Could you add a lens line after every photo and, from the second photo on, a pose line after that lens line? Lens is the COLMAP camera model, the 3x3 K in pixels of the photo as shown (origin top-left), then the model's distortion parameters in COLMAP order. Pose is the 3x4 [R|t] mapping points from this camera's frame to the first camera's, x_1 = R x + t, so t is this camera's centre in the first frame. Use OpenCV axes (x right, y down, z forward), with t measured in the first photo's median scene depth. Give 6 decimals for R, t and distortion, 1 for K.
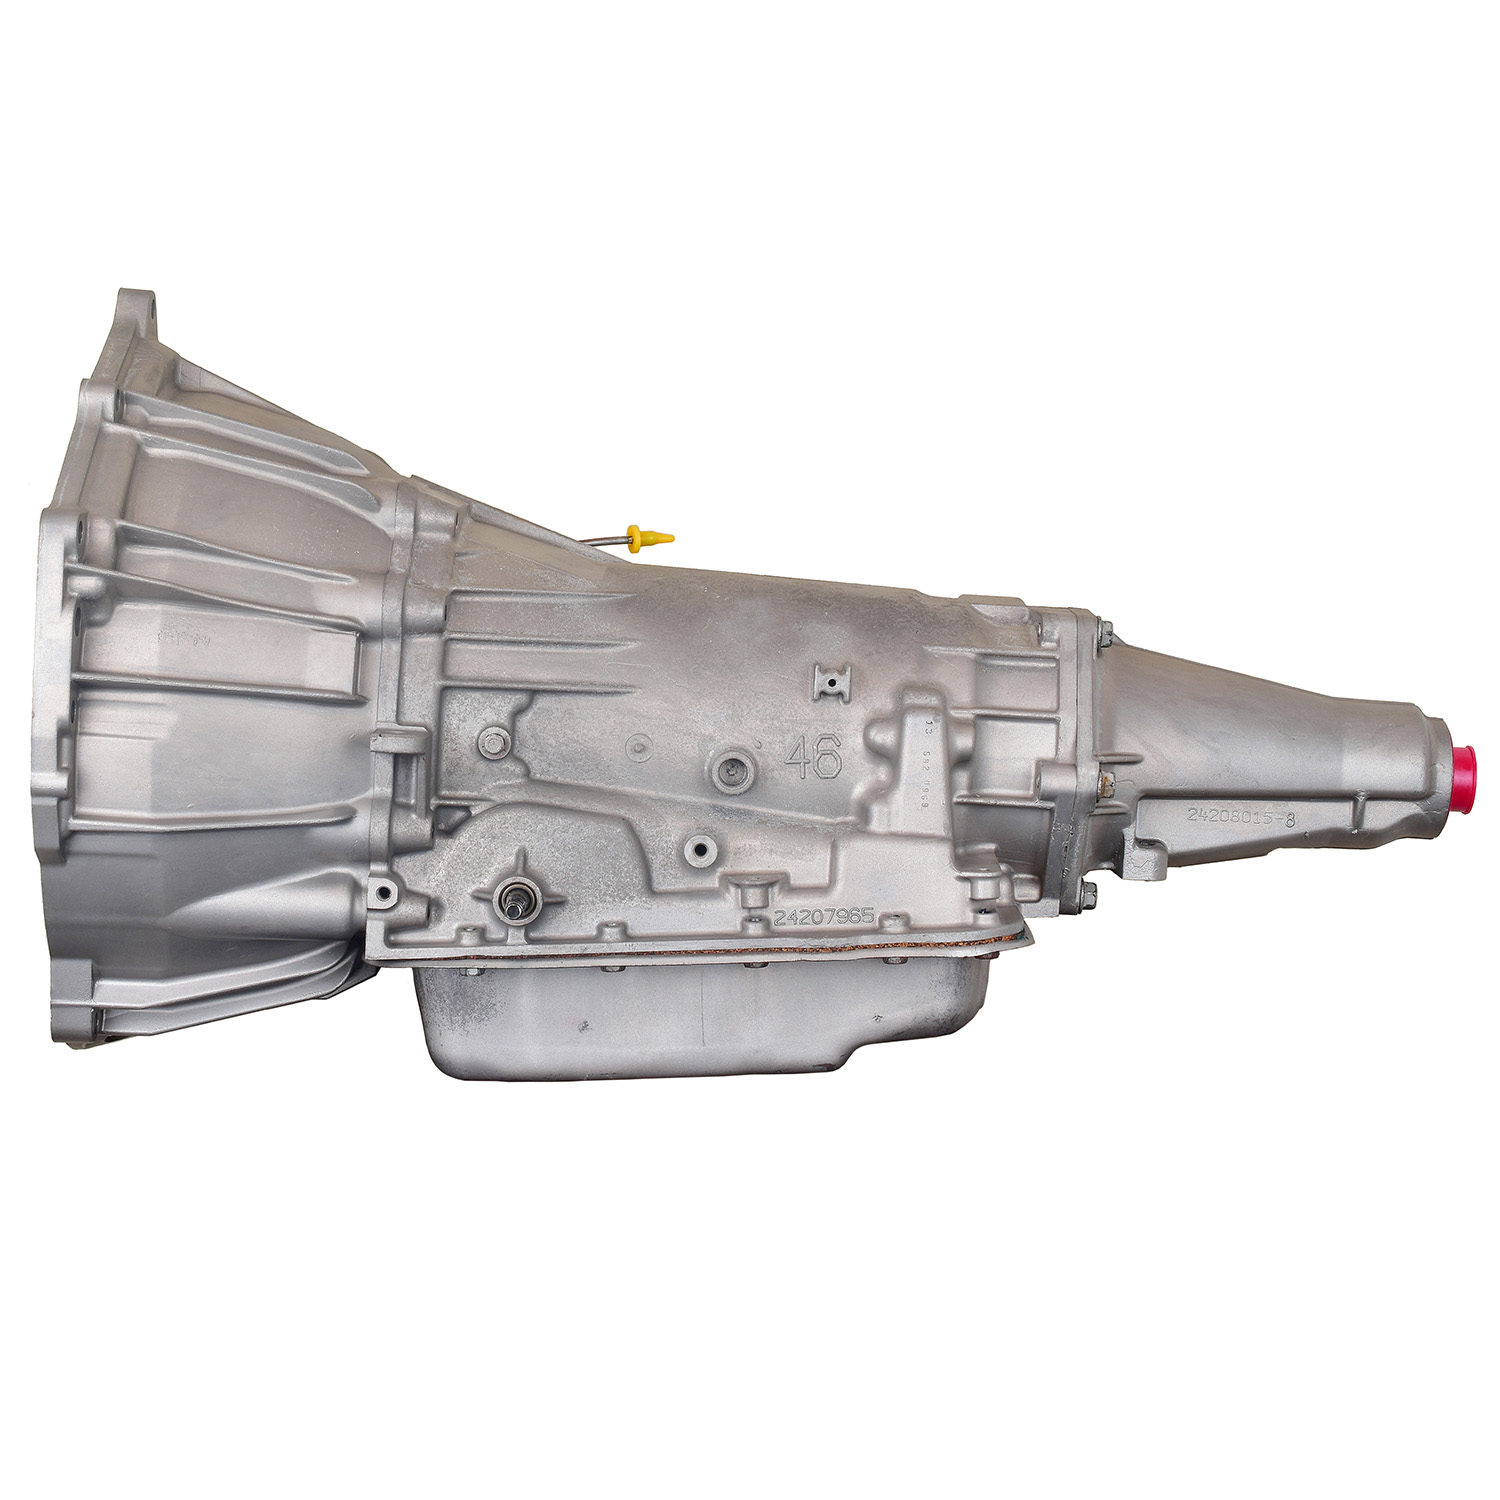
lens RADIAL K [[3434.0, 0, 750.0], [0, 3434.0, 750.0], [0, 0, 1]] dist [0.038869, -0.244356]
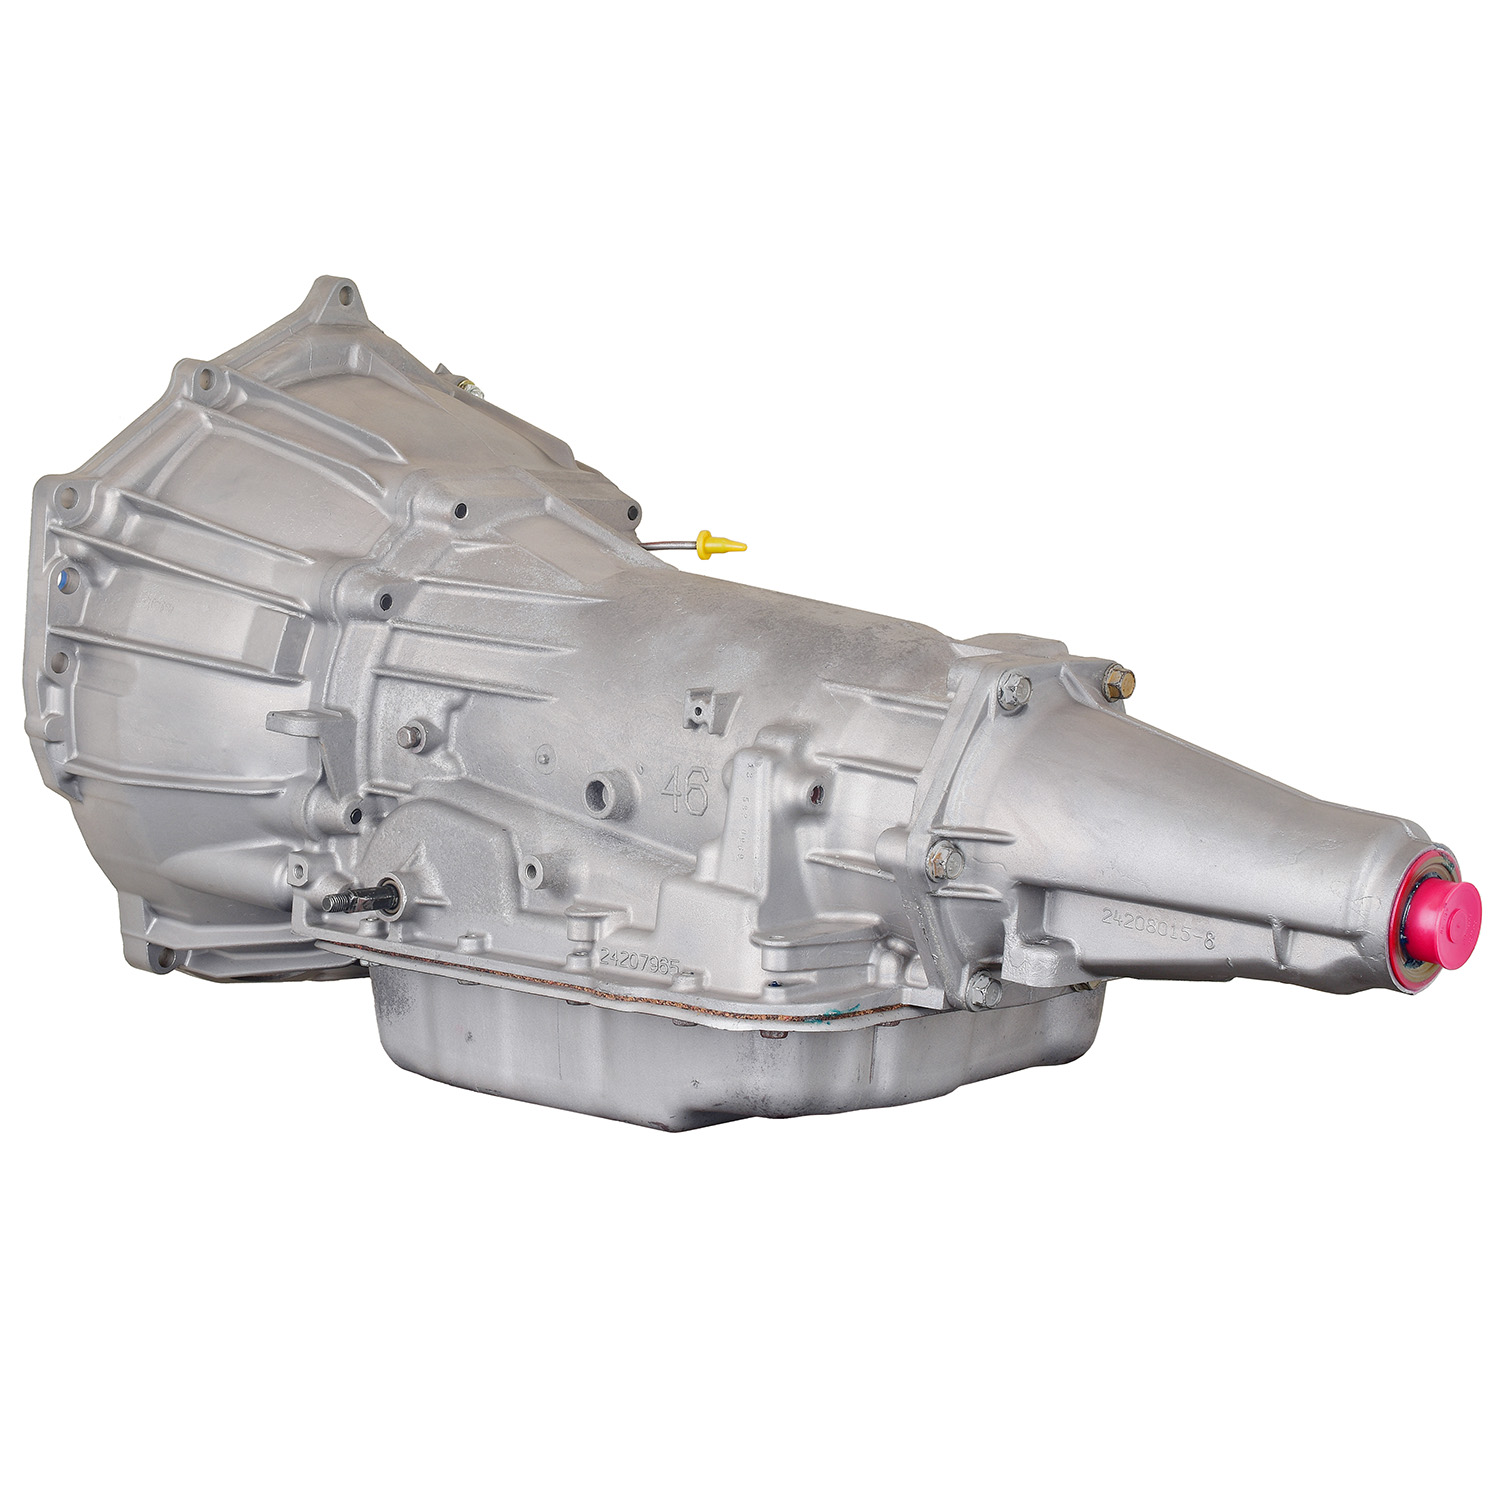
lens RADIAL K [[3152.9, 0, 750.0], [0, 3152.9, 750.0], [0, 0, 1]] dist [-0.004754, -0.002766]
pose [[0.717107, 0.106604, -0.688762, 0.614857], [-0.102992, 0.993592, 0.046555, -0.049958], [0.689312, 0.037552, 0.723491, 0.405898]]
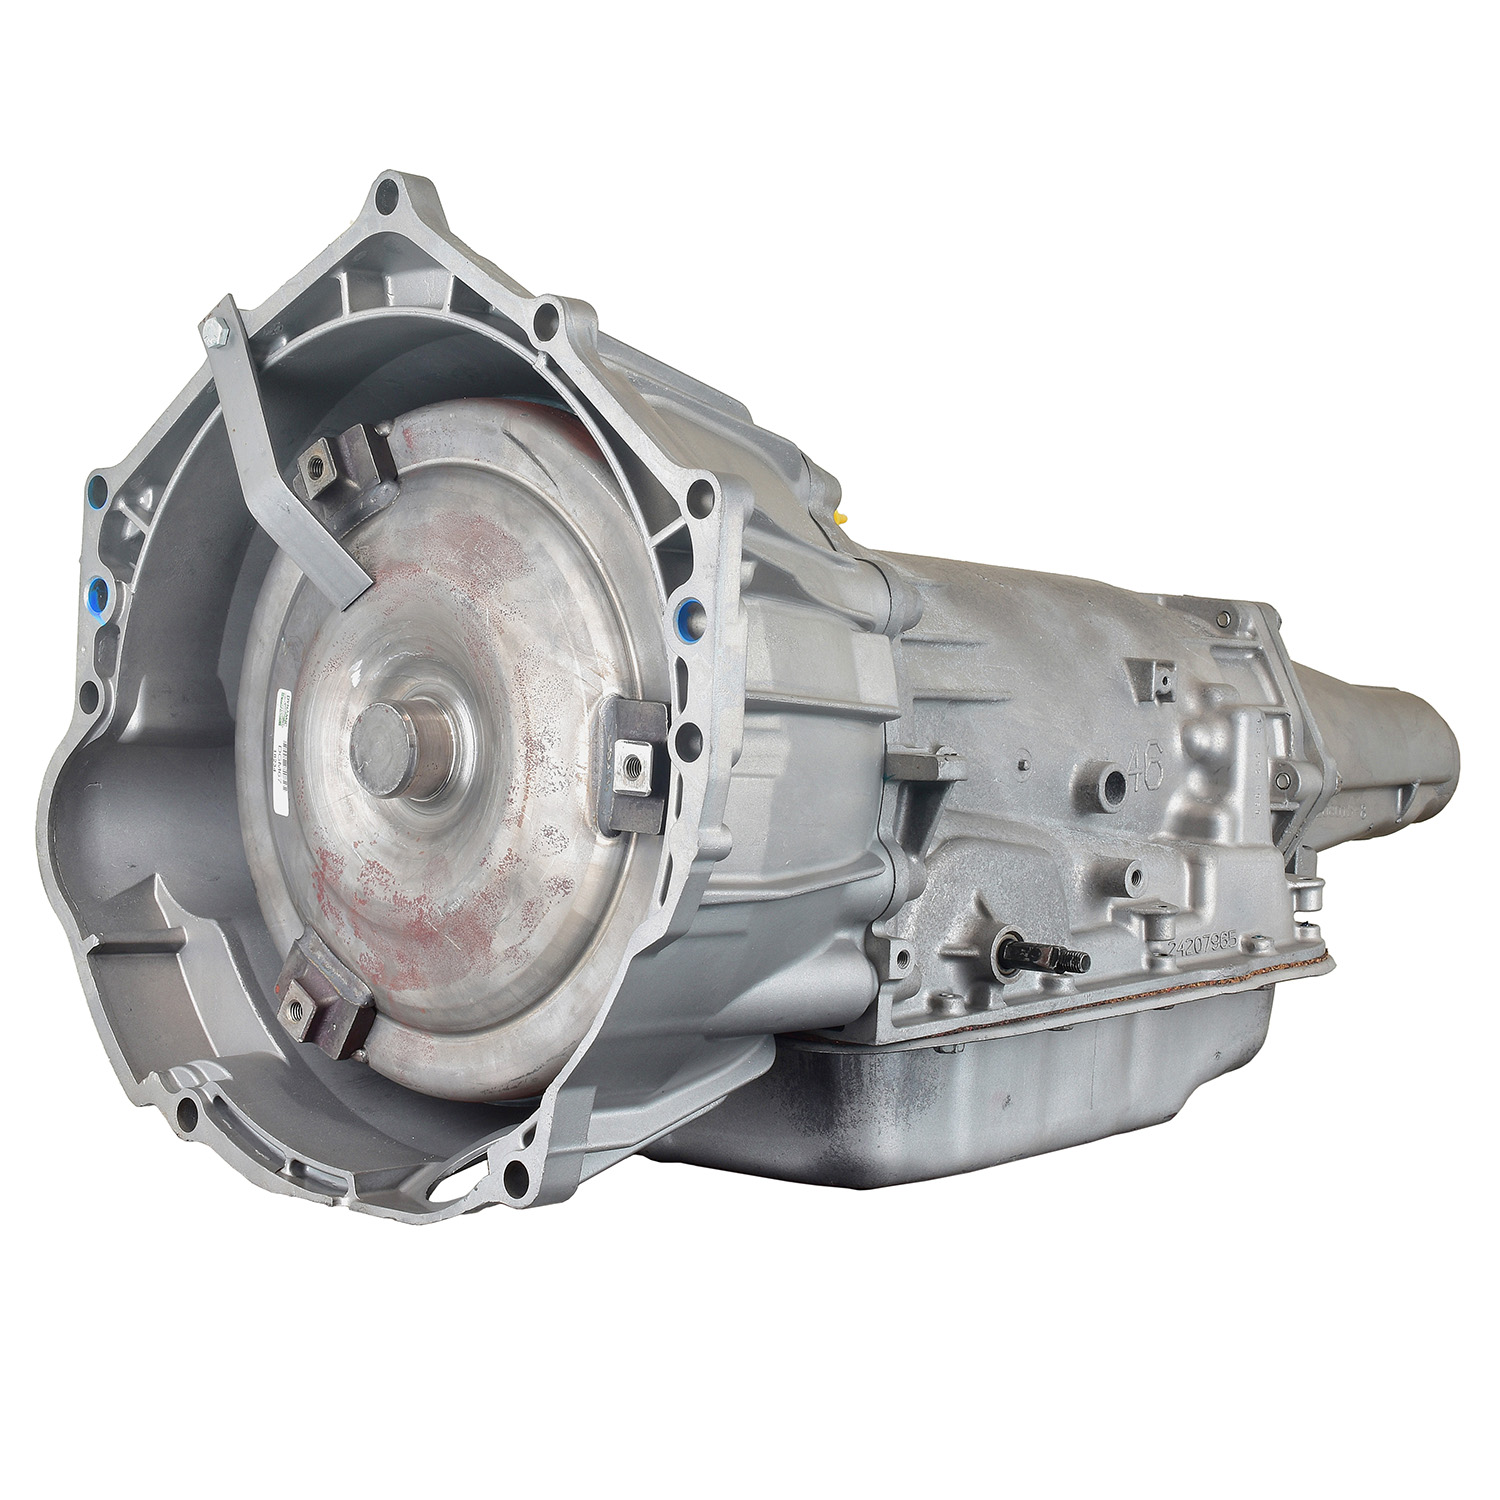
lens RADIAL K [[3434.0, 0, 750.0], [0, 3434.0, 750.0], [0, 0, 1]] dist [0.038869, -0.244356]
pose [[0.724510, -0.046454, 0.687697, -0.664718], [0.061572, 0.998099, 0.002554, -0.010702], [-0.686509, 0.040493, 0.725993, 0.435181]]
